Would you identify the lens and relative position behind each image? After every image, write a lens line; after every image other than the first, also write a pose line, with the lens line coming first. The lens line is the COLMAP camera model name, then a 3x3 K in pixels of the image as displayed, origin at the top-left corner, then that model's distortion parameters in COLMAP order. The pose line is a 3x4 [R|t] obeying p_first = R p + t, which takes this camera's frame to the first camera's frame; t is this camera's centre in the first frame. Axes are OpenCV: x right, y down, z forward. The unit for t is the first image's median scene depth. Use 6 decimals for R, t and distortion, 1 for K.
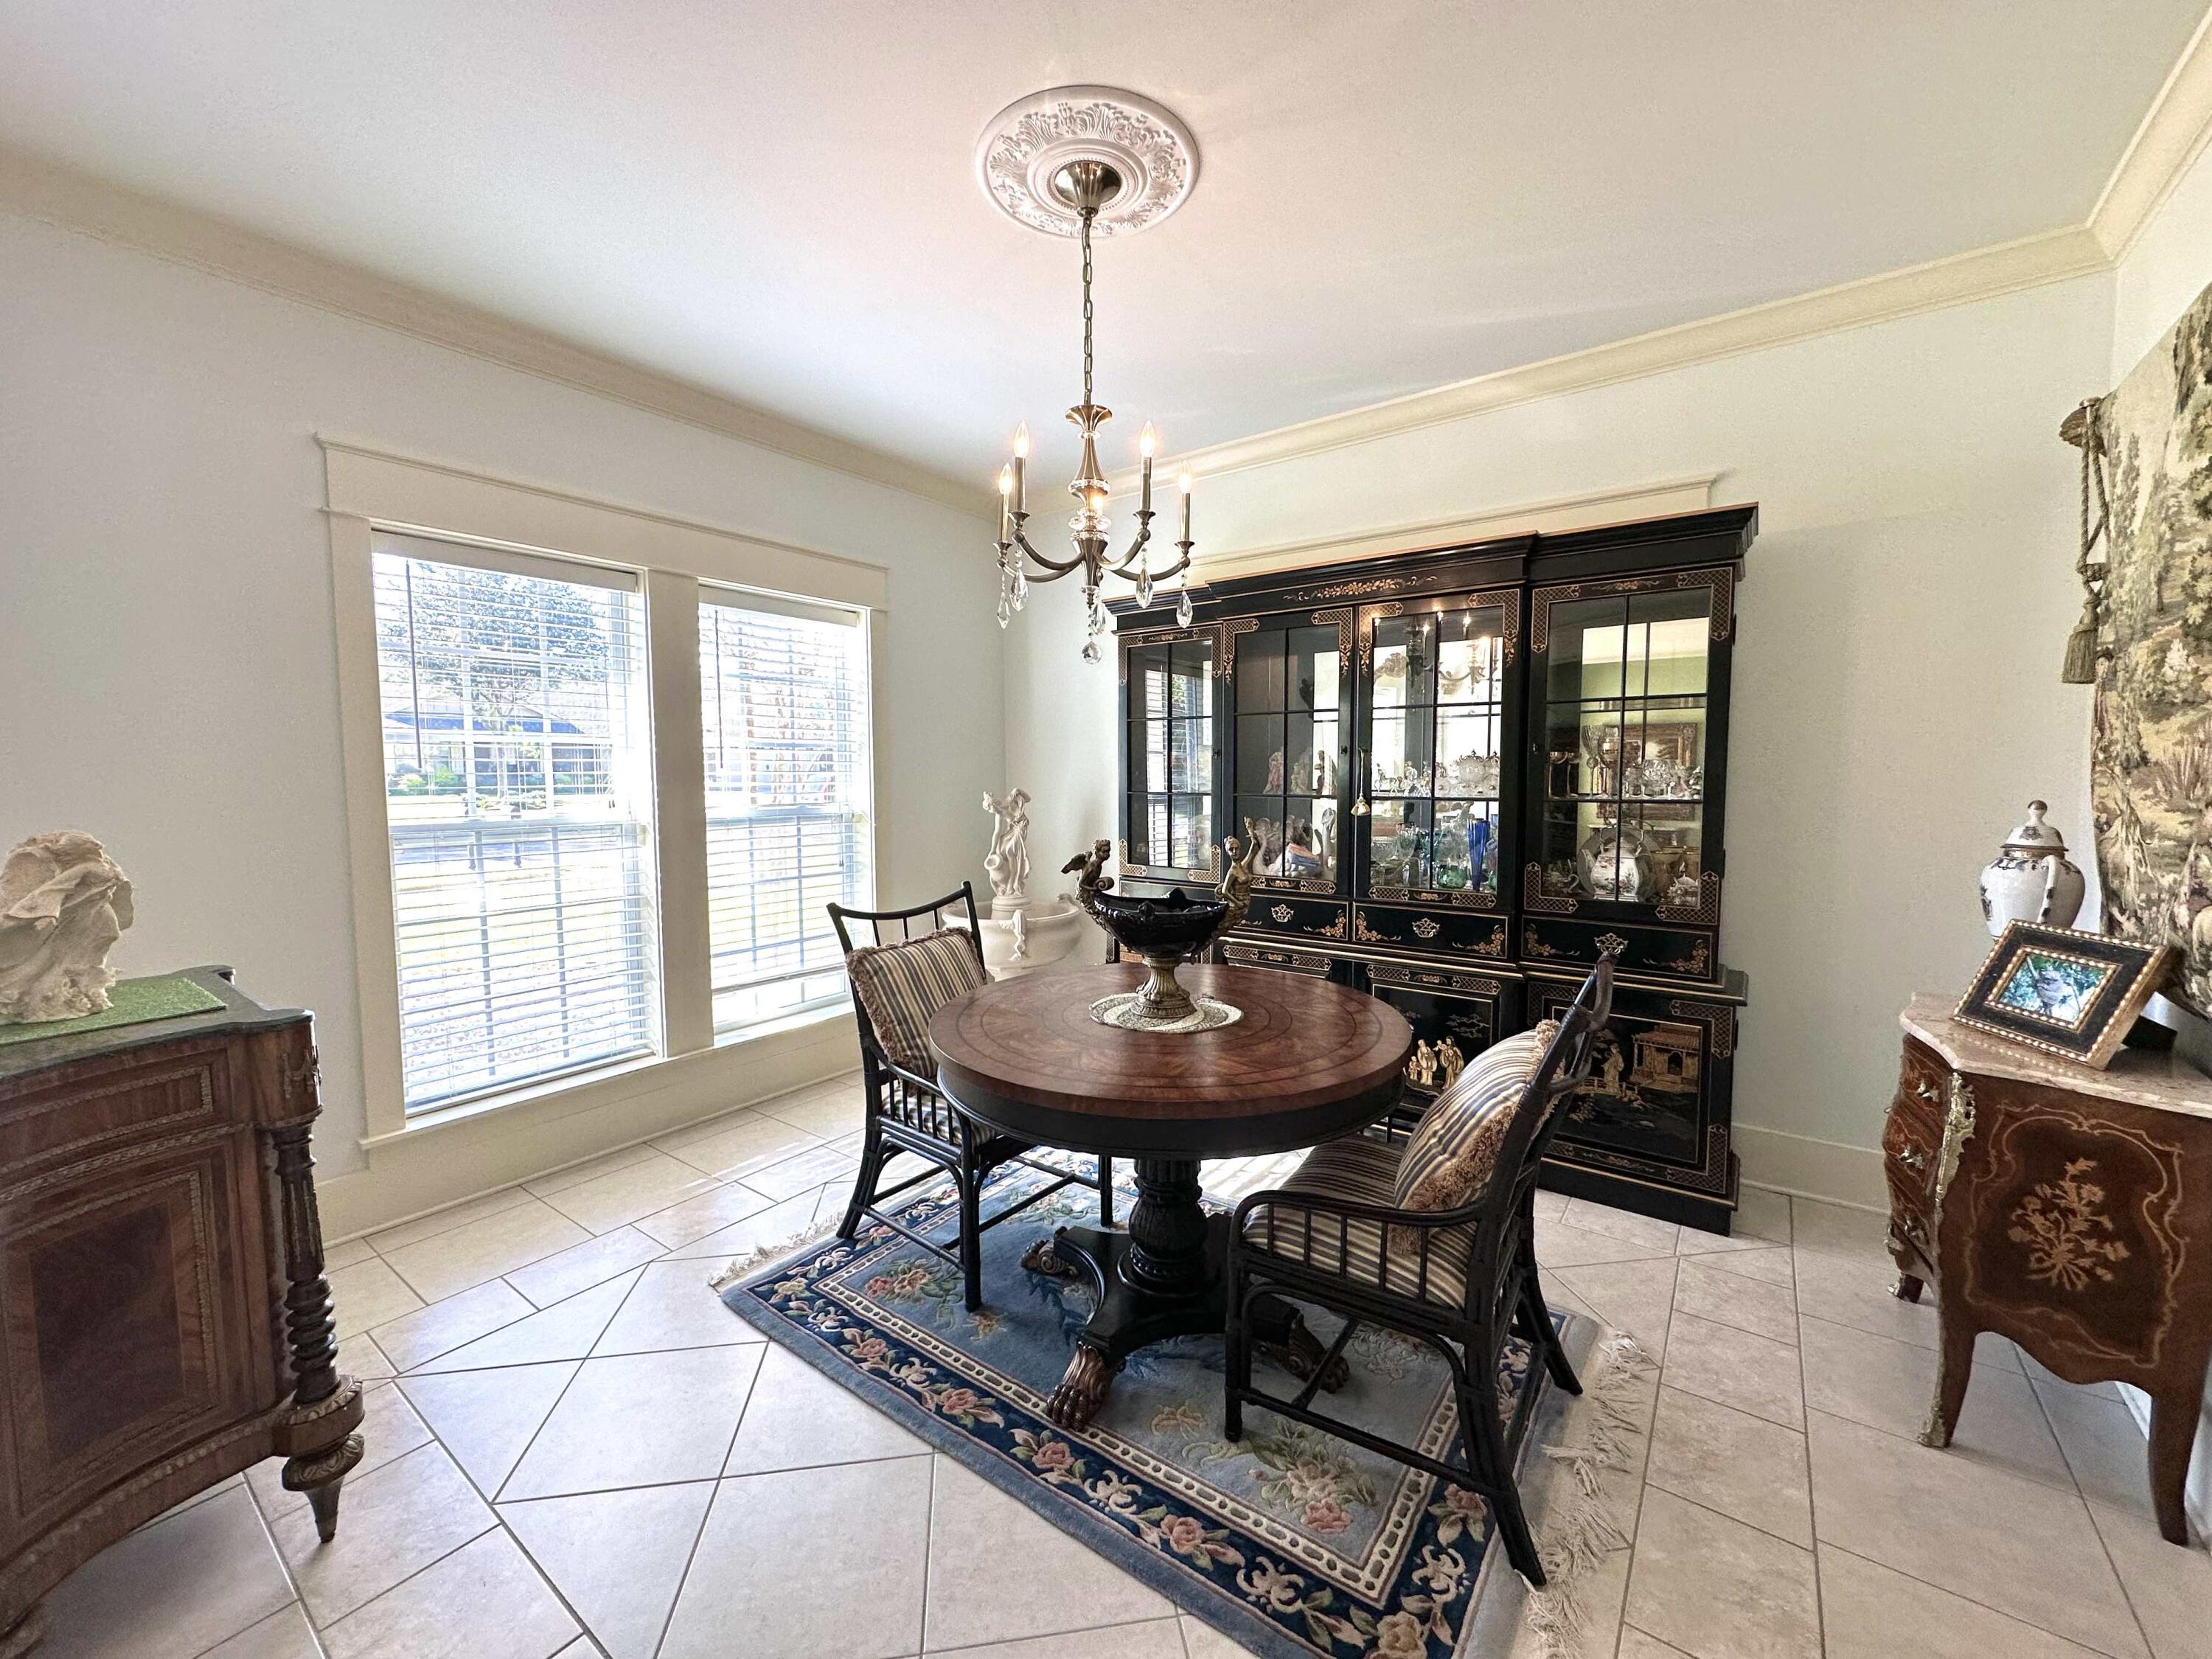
lens RADIAL K [[867.8, 0, 1082.7], [0, 867.8, 827.4], [0, 0, 1]] dist [0.001280, 0.000042]
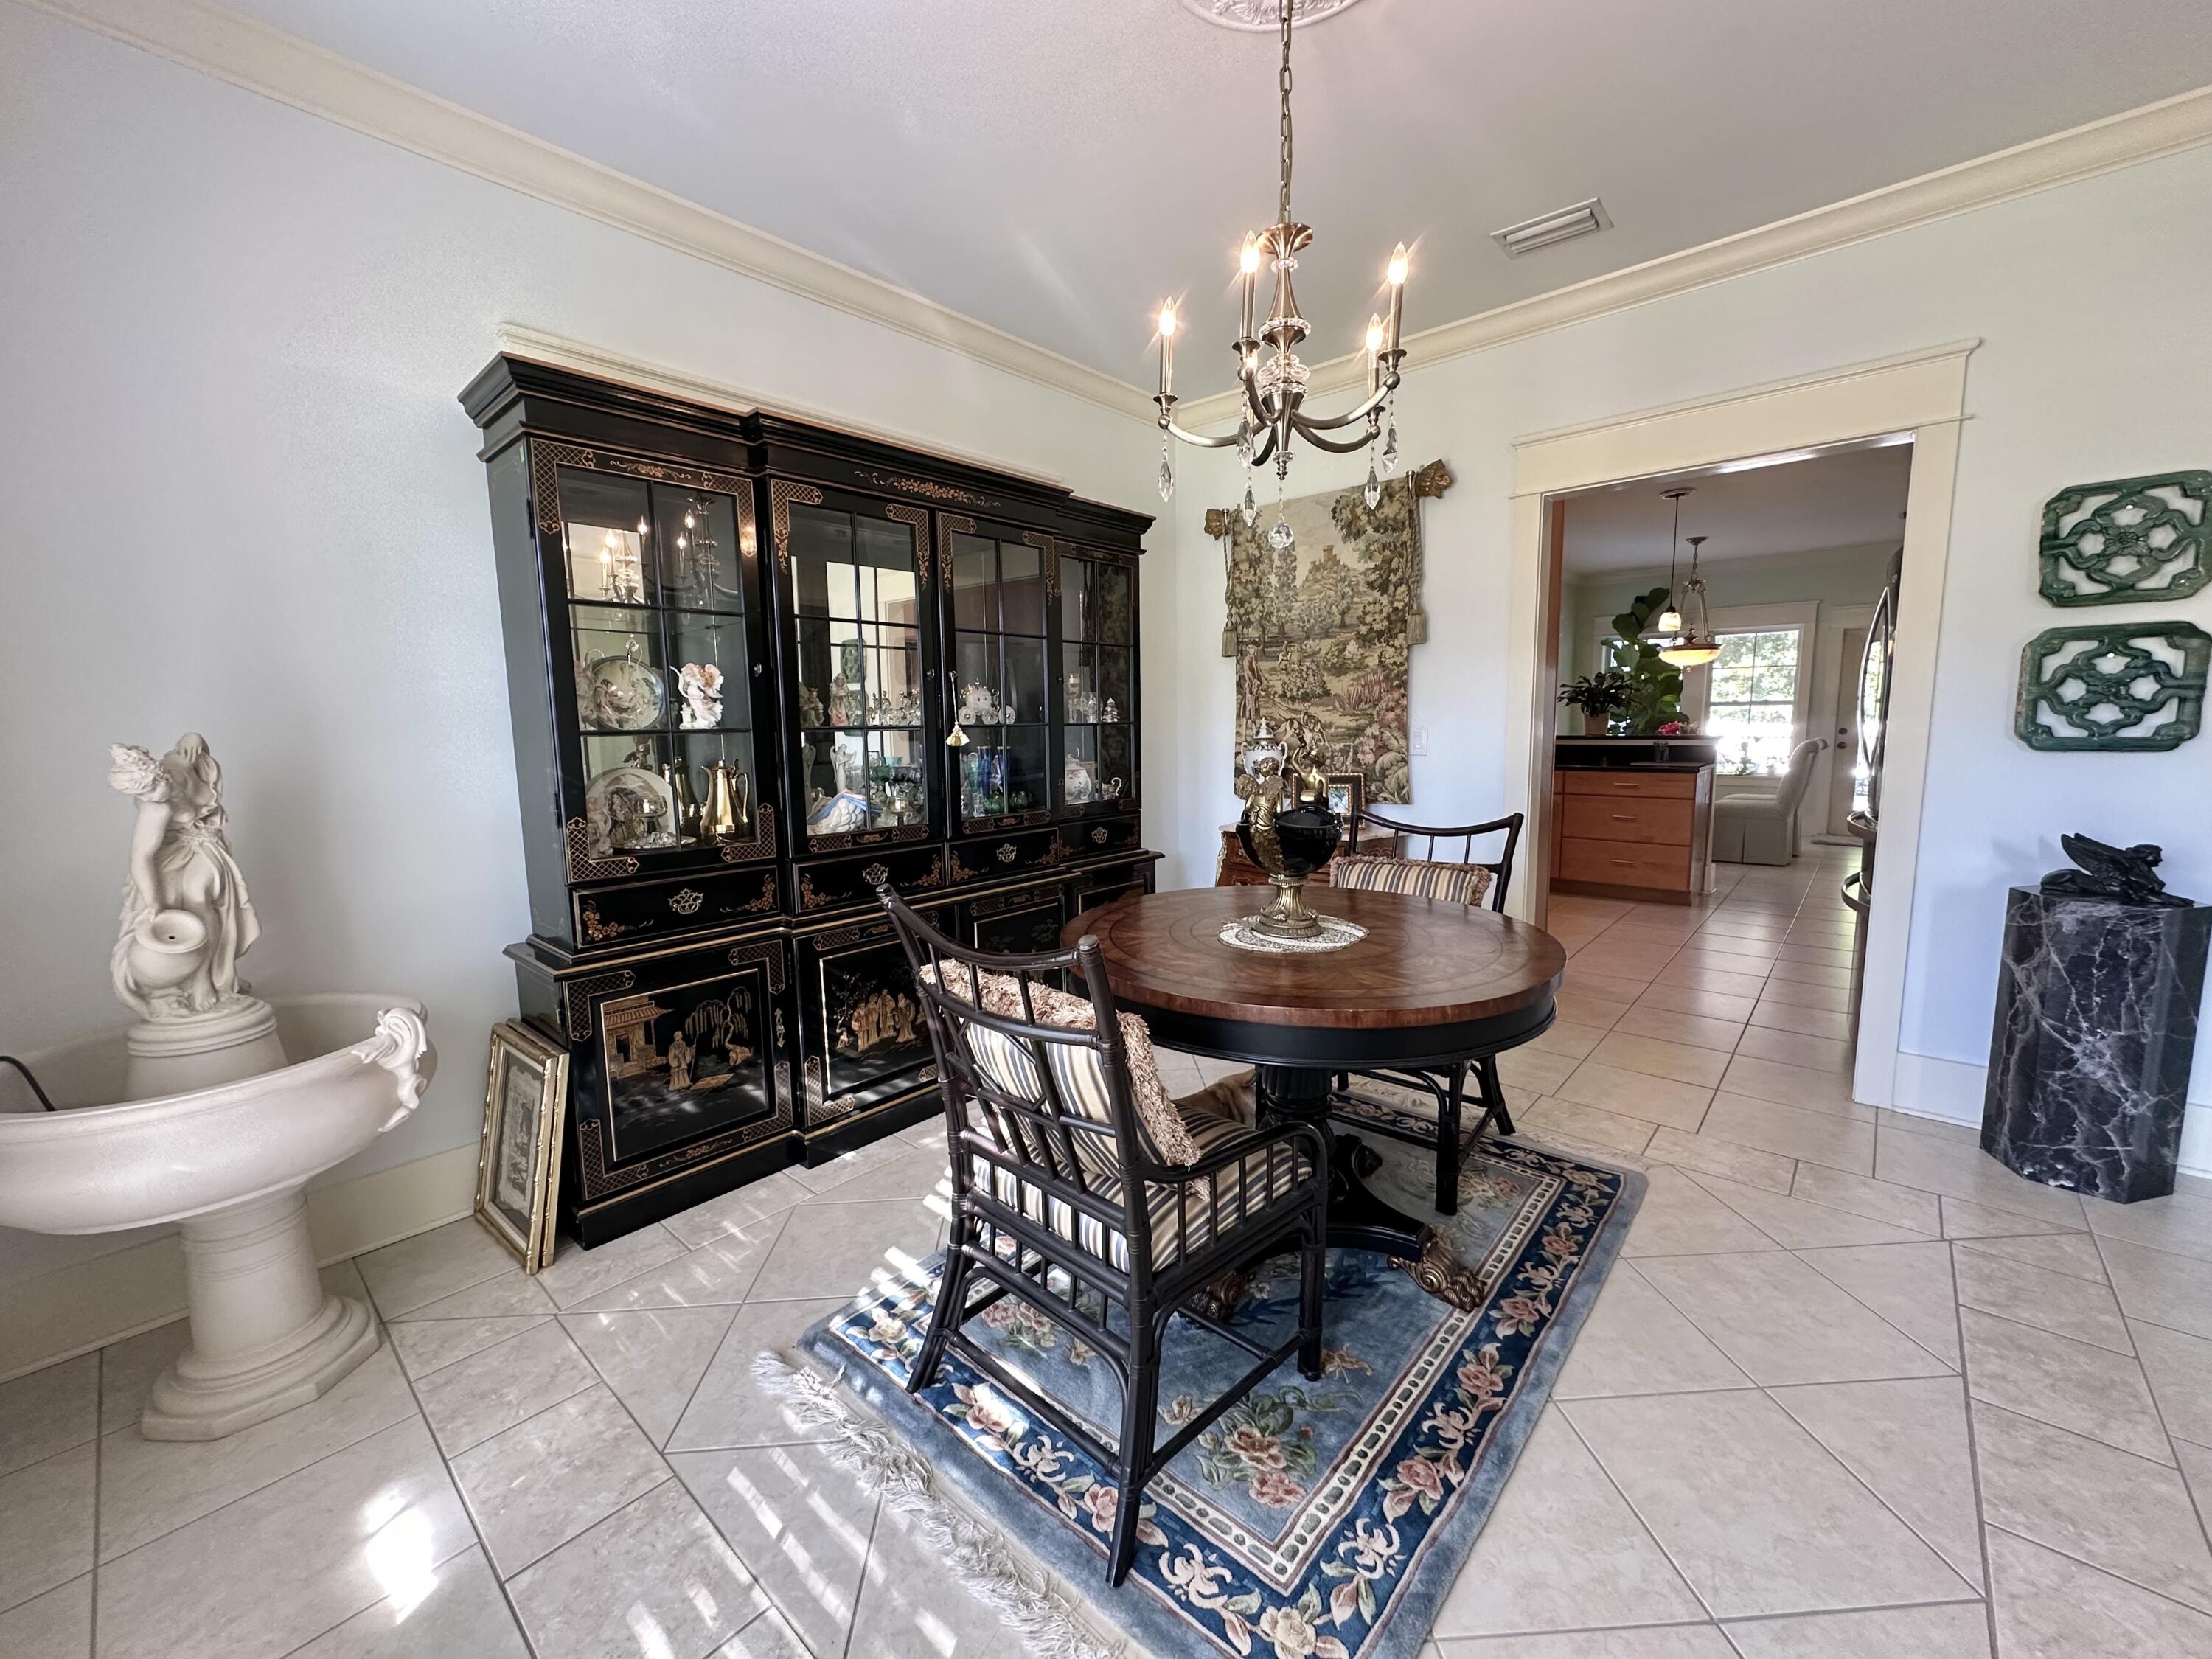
lens RADIAL K [[888.4, 0, 1111.7], [0, 888.4, 829.7], [0, 0, 1]] dist [0.001488, 0.000200]
pose [[0.071171, -0.119285, 0.990306, -0.962770], [0.081539, 0.990197, 0.113412, -0.030348], [-0.994126, 0.072677, 0.080199, 1.206077]]
